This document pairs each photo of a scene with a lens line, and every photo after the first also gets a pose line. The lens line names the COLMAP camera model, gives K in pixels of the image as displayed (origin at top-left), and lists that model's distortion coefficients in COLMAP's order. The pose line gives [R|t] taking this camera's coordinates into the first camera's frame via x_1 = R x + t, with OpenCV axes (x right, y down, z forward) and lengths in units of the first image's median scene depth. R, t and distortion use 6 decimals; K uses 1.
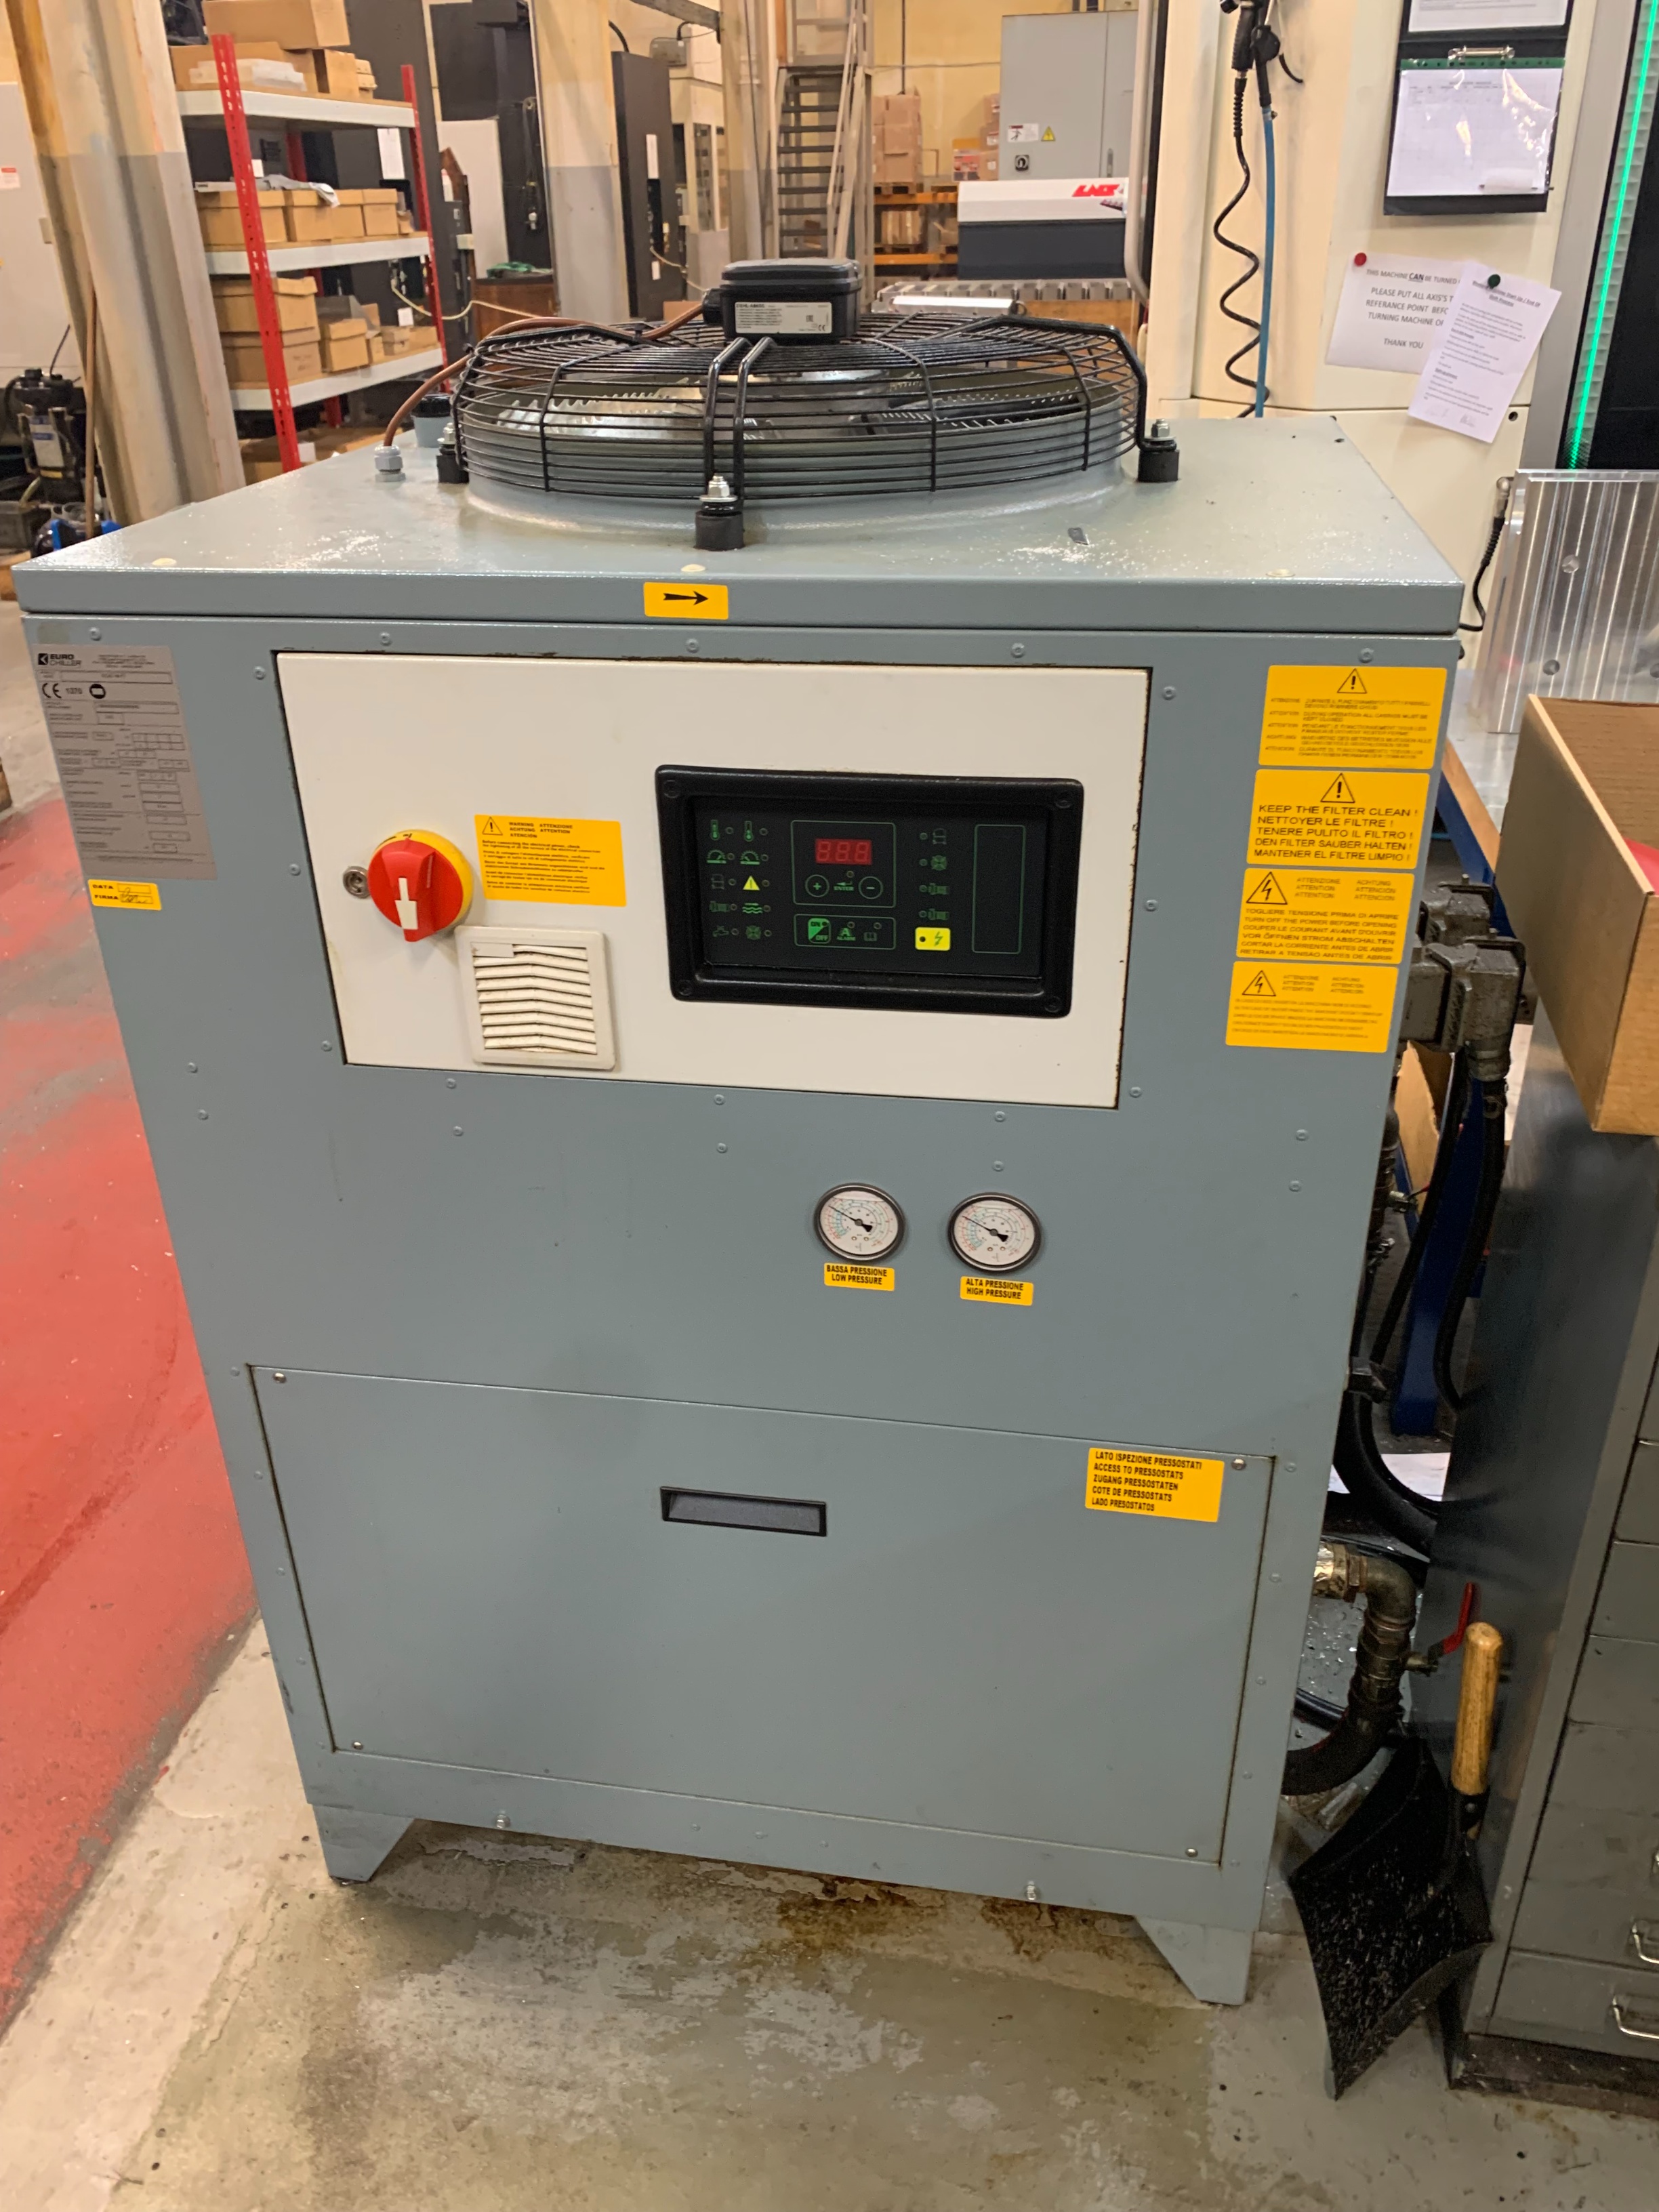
lens RADIAL K [[1680.5, 0, 832.0], [0, 1680.5, 1105.6], [0, 0, 1]] dist [0.010339, -0.021990]
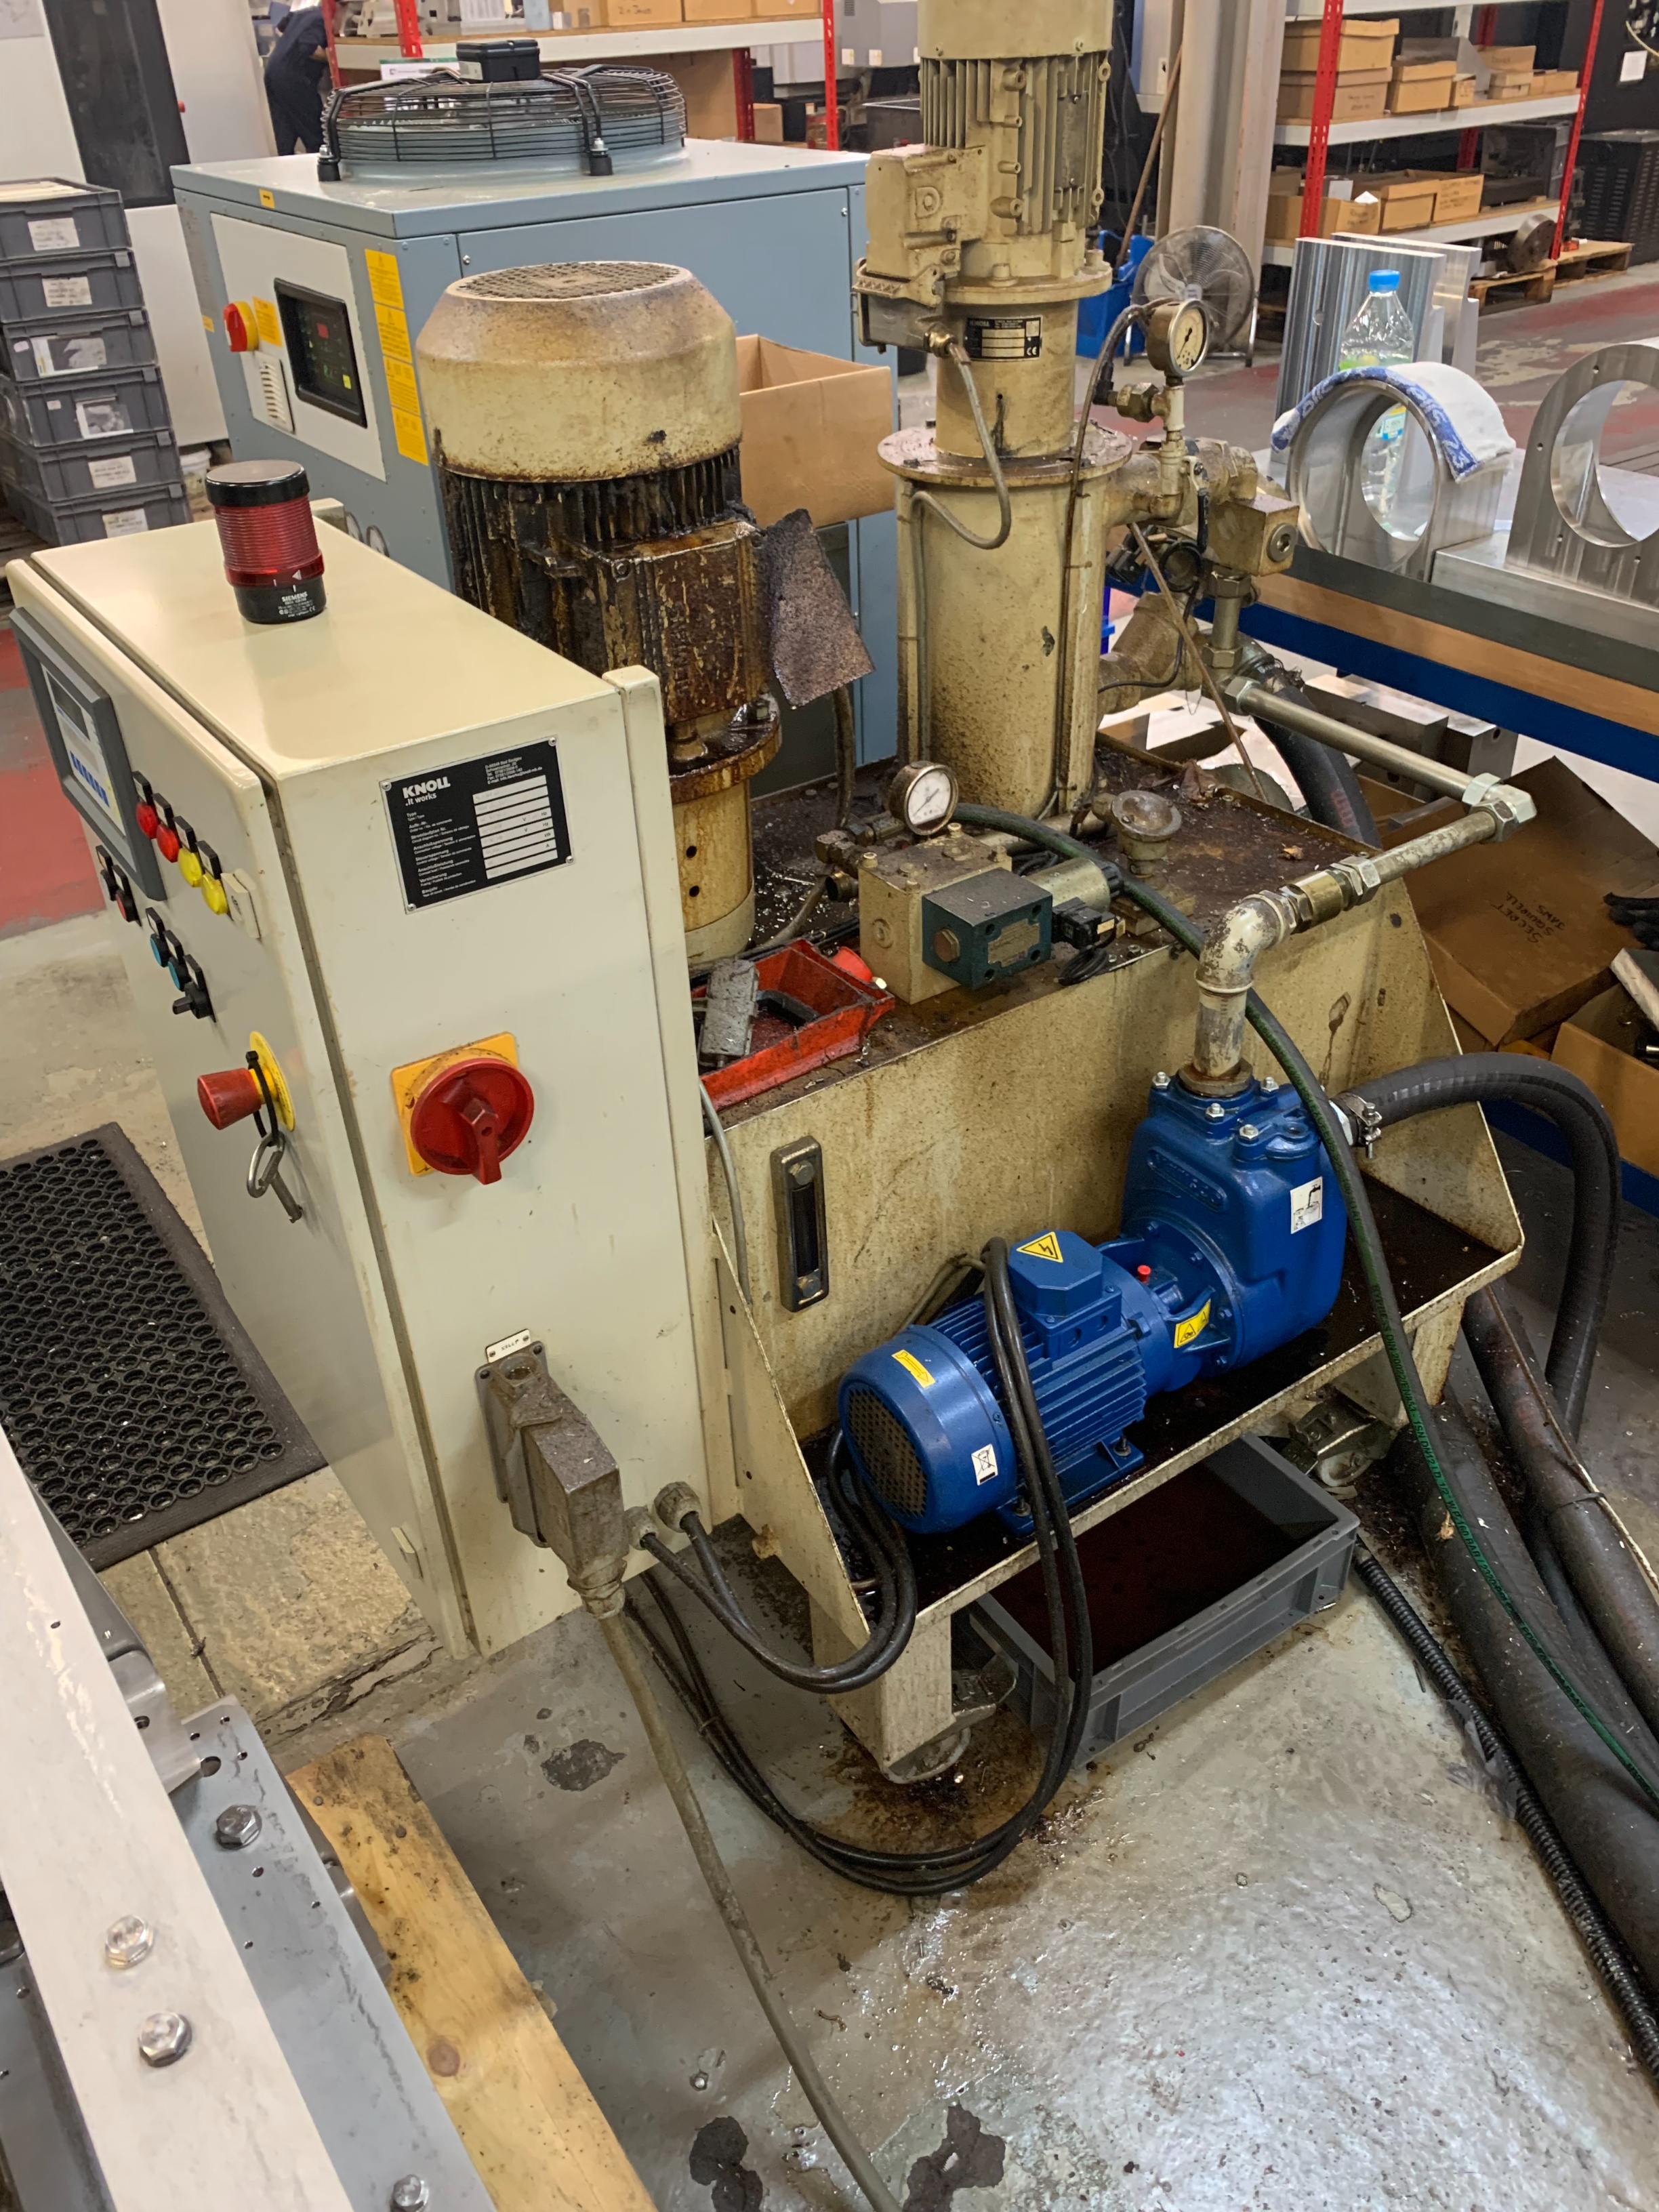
lens RADIAL K [[1680.5, 0, 829.3], [0, 1680.5, 1106.5], [0, 0, 1]] dist [0.010339, -0.021990]
pose [[0.688768, 0.398133, -0.605879, 0.371690], [-0.320788, 0.916818, 0.237782, 0.006923], [0.650150, 0.030582, 0.759191, -0.032618]]
